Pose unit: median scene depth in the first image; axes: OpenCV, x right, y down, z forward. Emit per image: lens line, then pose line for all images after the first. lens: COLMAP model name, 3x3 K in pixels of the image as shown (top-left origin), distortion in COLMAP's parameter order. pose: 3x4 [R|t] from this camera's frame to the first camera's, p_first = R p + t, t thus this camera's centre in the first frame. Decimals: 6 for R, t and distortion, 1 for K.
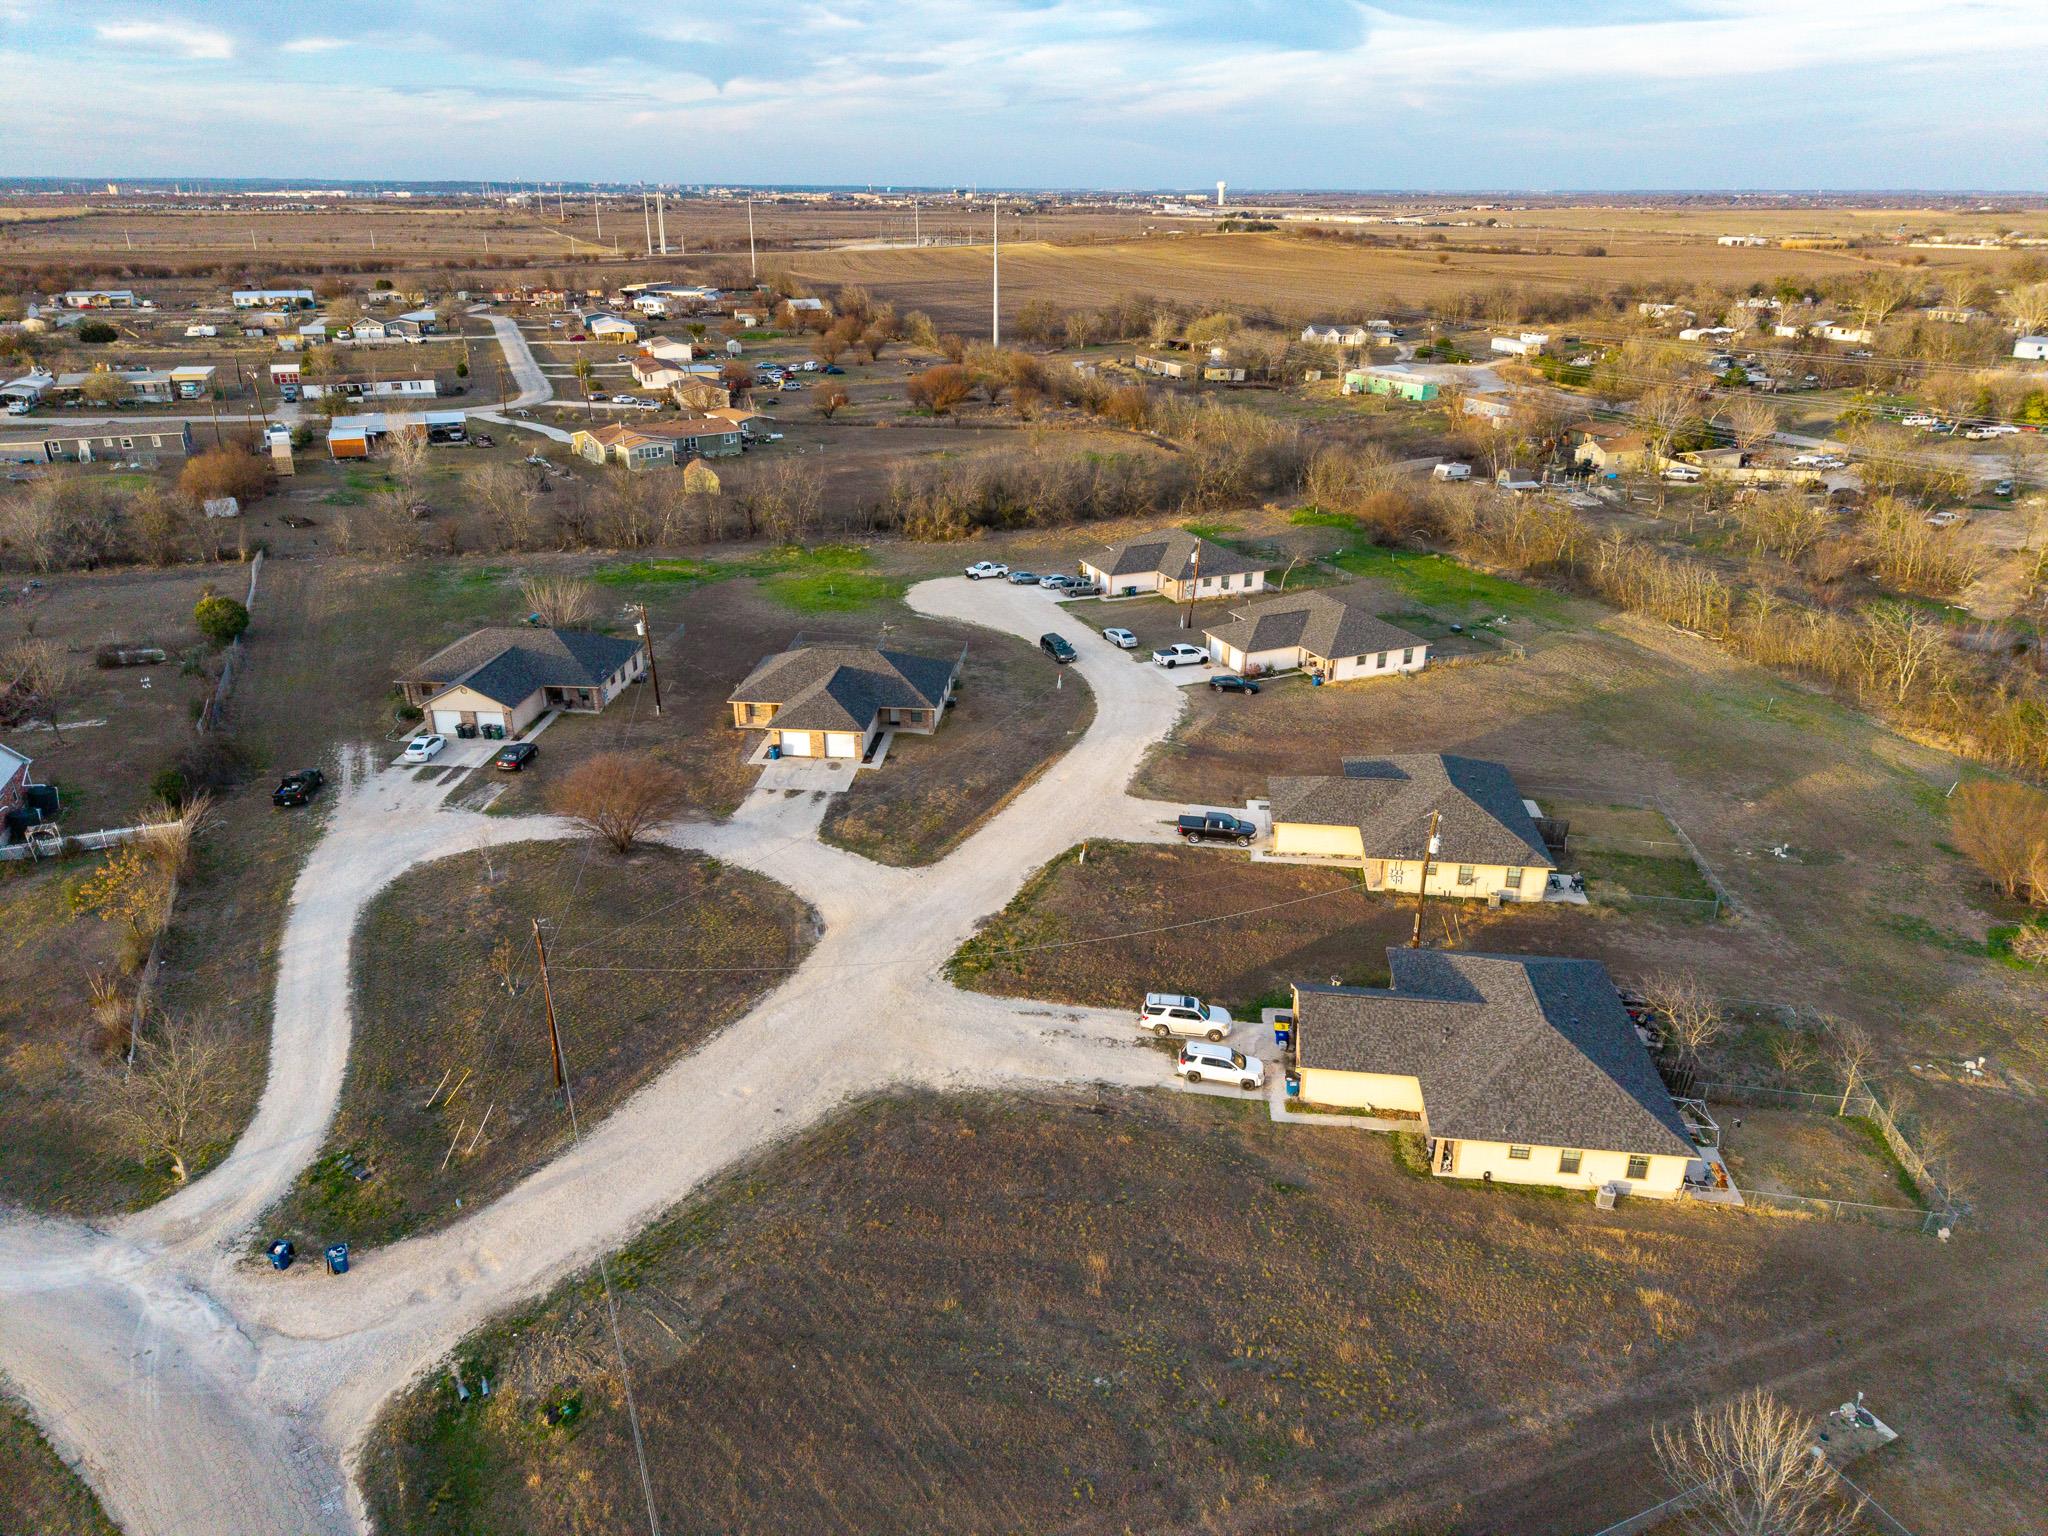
lens RADIAL K [[1376.1, 0, 1024.6], [0, 1376.1, 773.8], [0, 0, 1]] dist [0.017978, -0.017061]
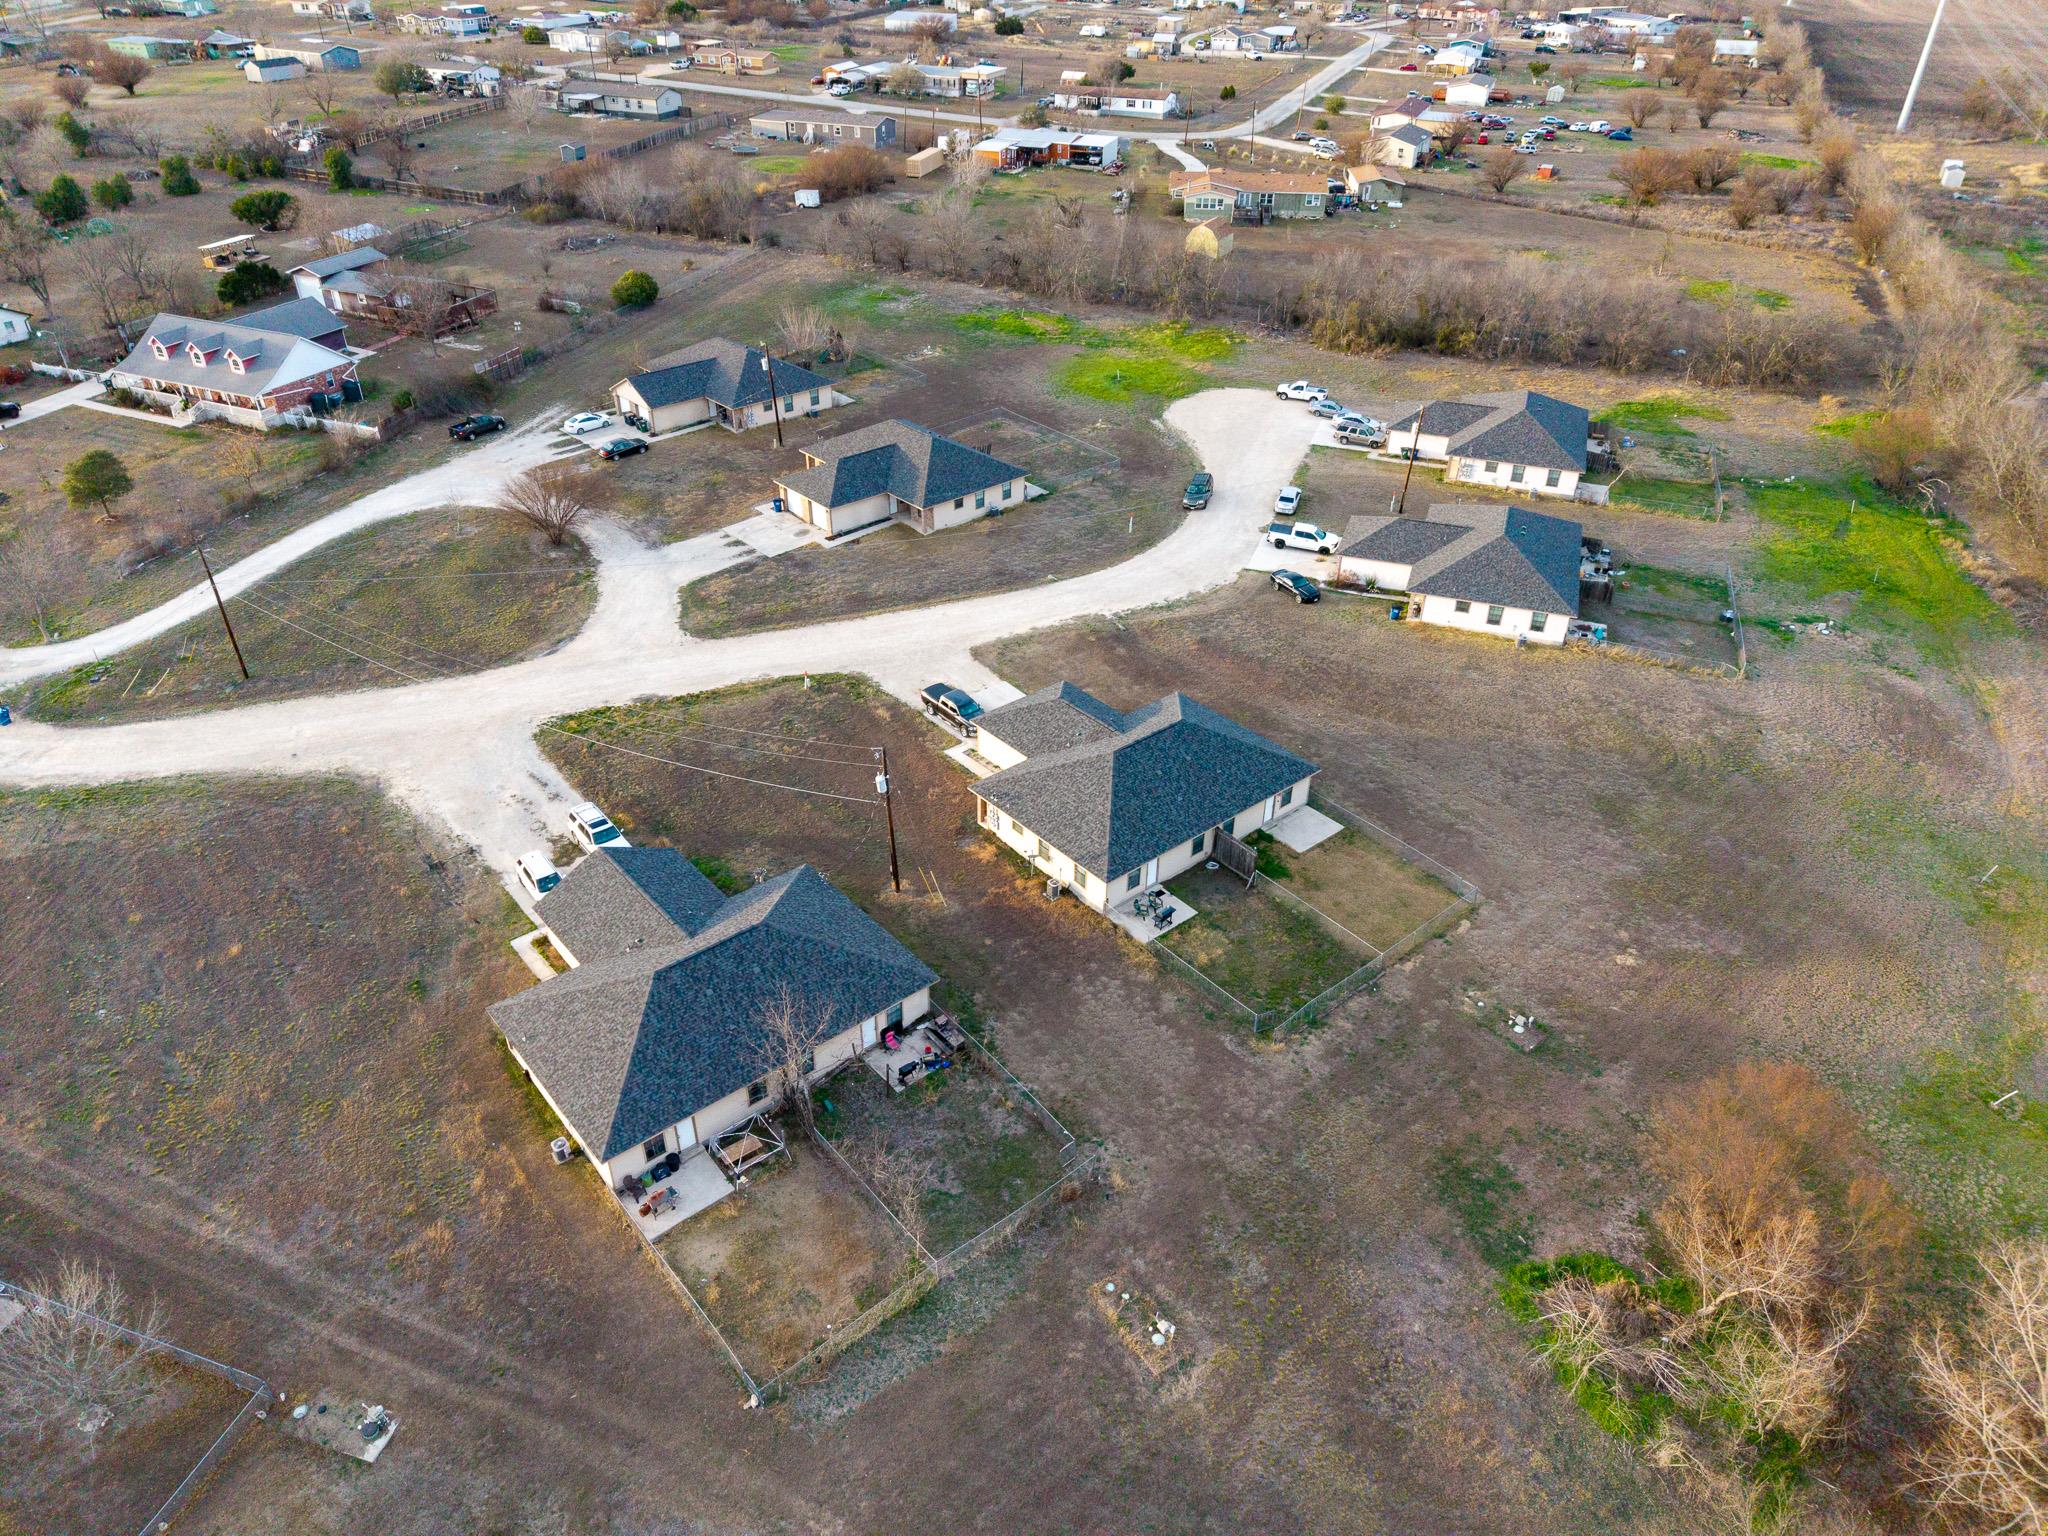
lens RADIAL K [[1376.1, 0, 1024.3], [0, 1376.1, 777.9], [0, 0, 1]] dist [0.017978, -0.017061]
pose [[0.732141, 0.380084, -0.565249, 0.635727], [-0.273954, 0.924074, 0.266525, -0.155792], [0.623634, -0.040281, 0.780678, 0.274937]]
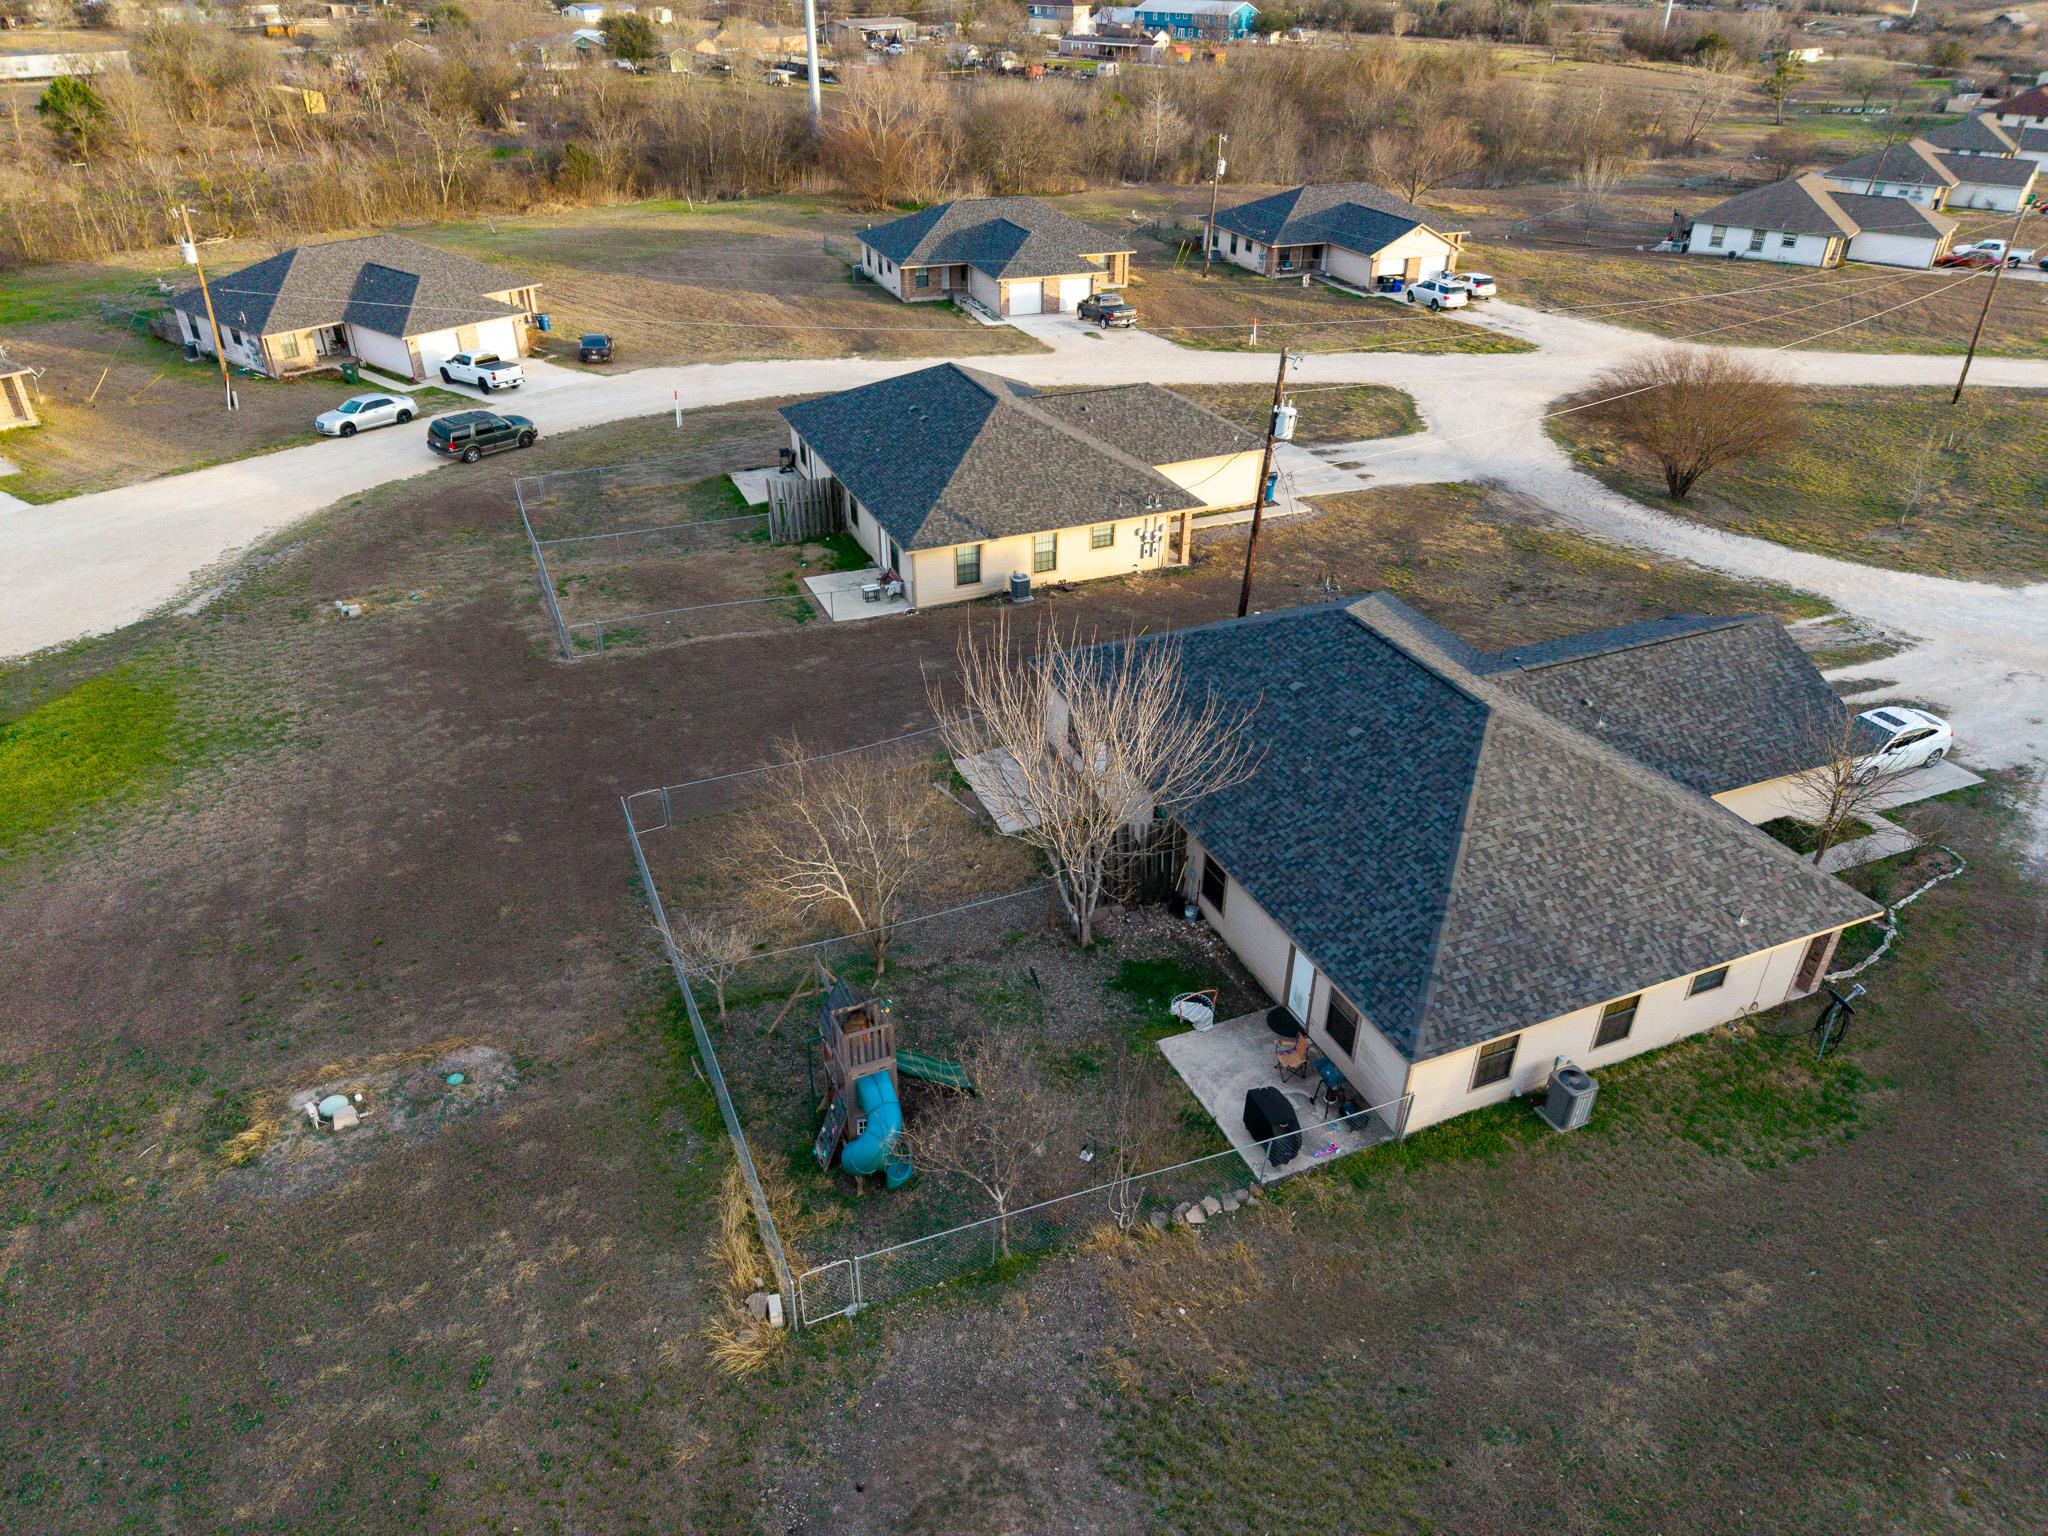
lens RADIAL K [[1376.1, 0, 1045.7], [0, 1376.1, 767.9], [0, 0, 1]] dist [0.017978, -0.017061]
pose [[-0.479248, -0.462359, 0.746020, -0.587688], [0.332490, 0.690997, 0.641852, -0.311419], [-0.812263, 0.555650, -0.177429, 1.215898]]
